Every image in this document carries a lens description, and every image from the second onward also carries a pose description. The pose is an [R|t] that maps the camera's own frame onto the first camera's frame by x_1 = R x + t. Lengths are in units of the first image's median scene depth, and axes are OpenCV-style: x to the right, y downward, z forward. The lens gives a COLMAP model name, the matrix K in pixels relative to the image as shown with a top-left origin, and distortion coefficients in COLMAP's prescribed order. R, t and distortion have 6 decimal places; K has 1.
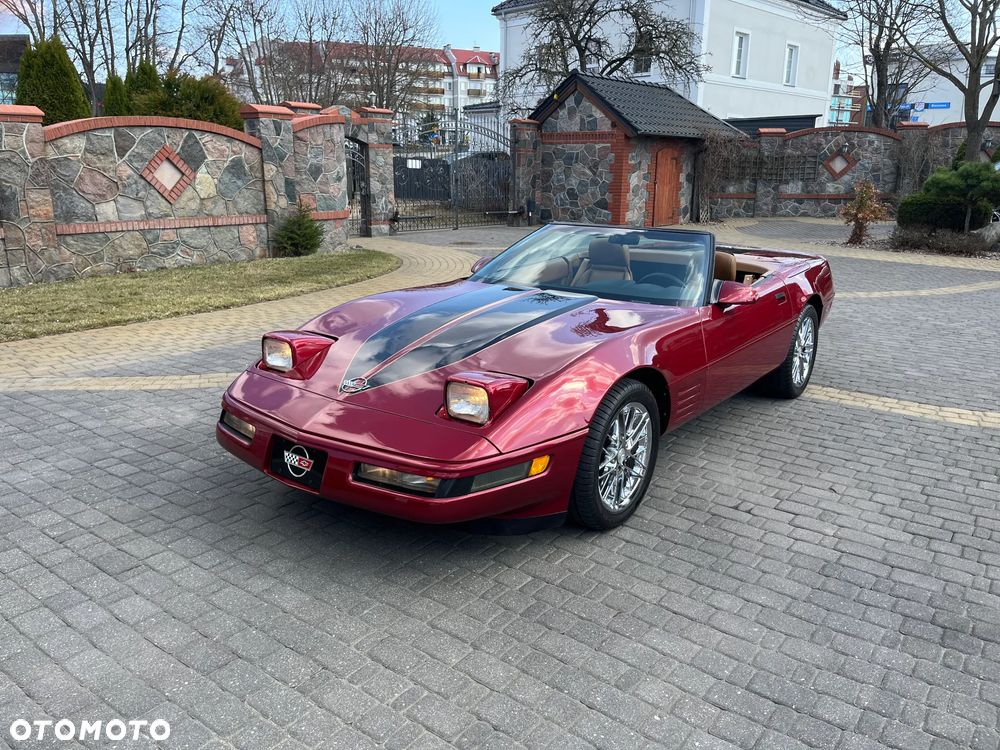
lens RADIAL K [[764.9, 0, 501.5], [0, 764.9, 370.9], [0, 0, 1]] dist [0.073408, -0.095559]
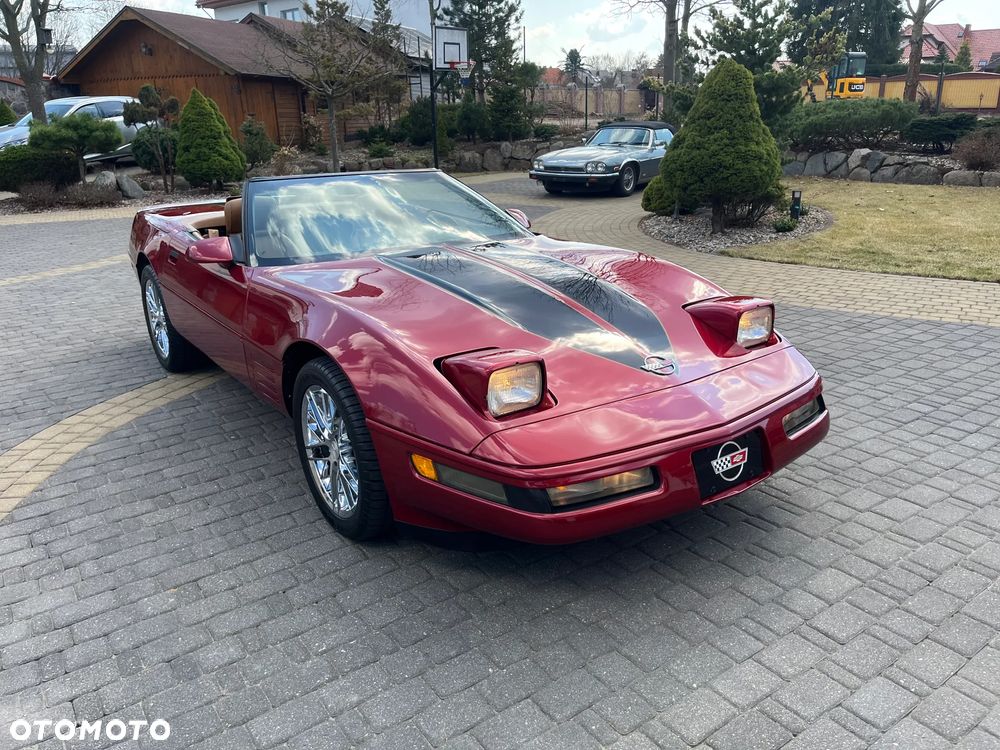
lens RADIAL K [[760.9, 0, 512.5], [0, 760.9, 369.3], [0, 0, 1]] dist [0.071531, -0.099085]
pose [[0.284961, -0.314932, 0.905326, -0.266882], [0.269889, 0.932635, 0.239482, -0.058276], [-0.919759, 0.176094, 0.350762, 0.240067]]
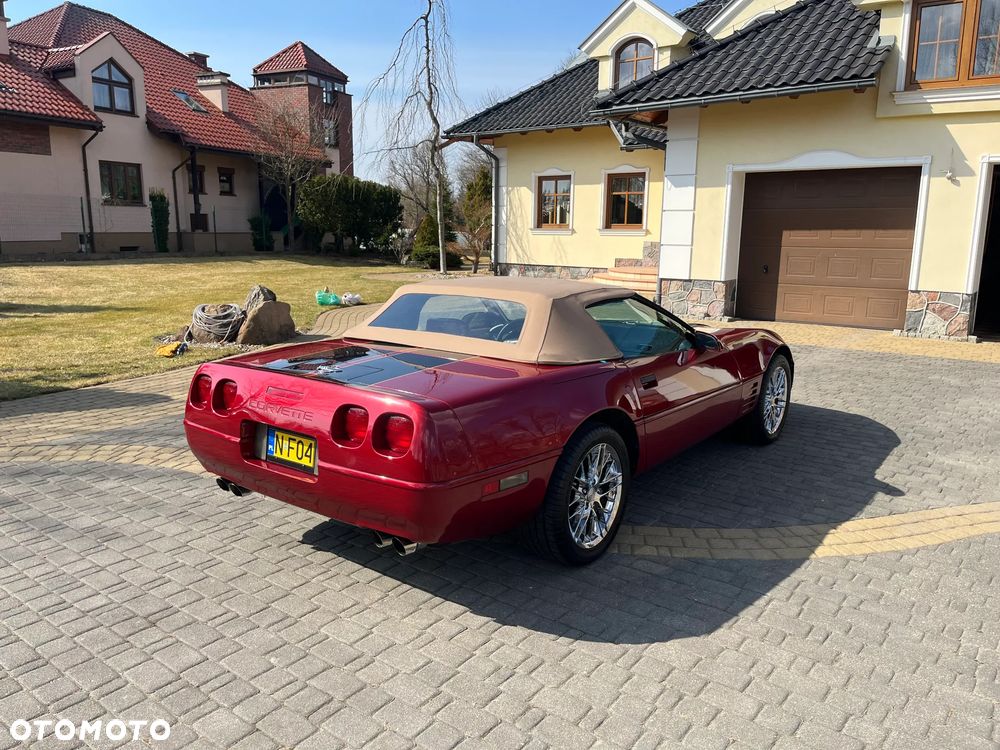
lens RADIAL K [[764.9, 0, 501.5], [0, 764.9, 370.9], [0, 0, 1]] dist [0.073408, -0.095559]
pose [[-0.999769, -0.021374, 0.002368, 0.092551], [-0.018214, 0.900164, 0.435171, -0.212966], [-0.011433, 0.435027, -0.900345, 0.802788]]
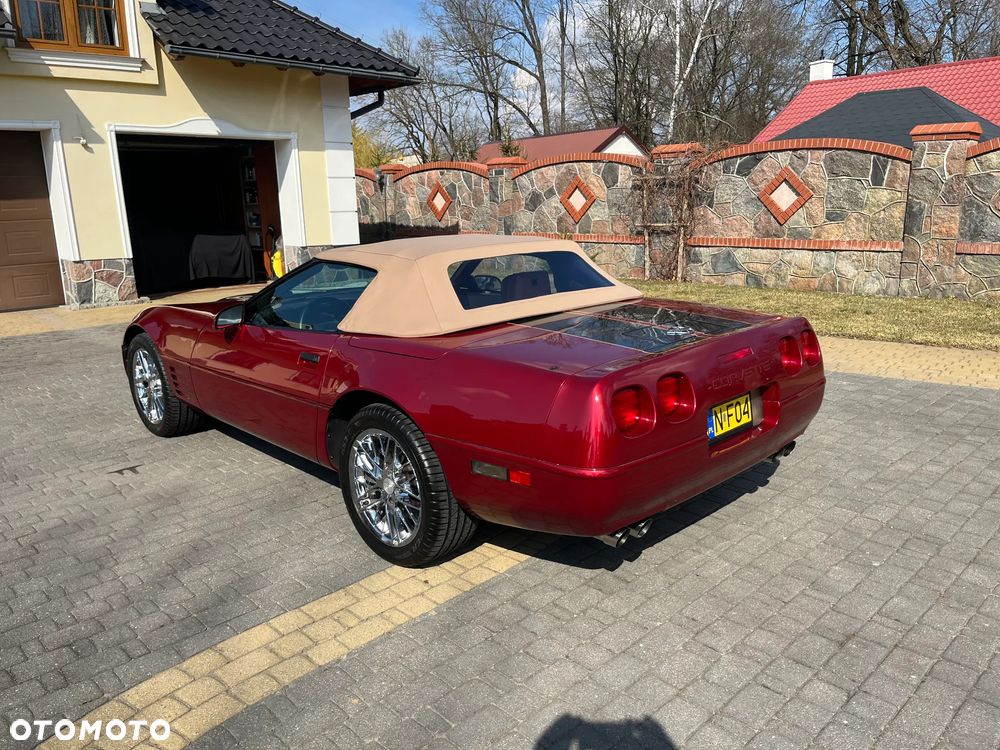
lens RADIAL K [[760.9, 0, 512.5], [0, 760.9, 369.3], [0, 0, 1]] dist [0.071531, -0.099085]
pose [[-0.138951, 0.212426, -0.967248, 0.417796], [-0.237286, 0.941128, 0.240777, -0.122393], [0.961451, 0.262971, -0.080365, 0.511904]]
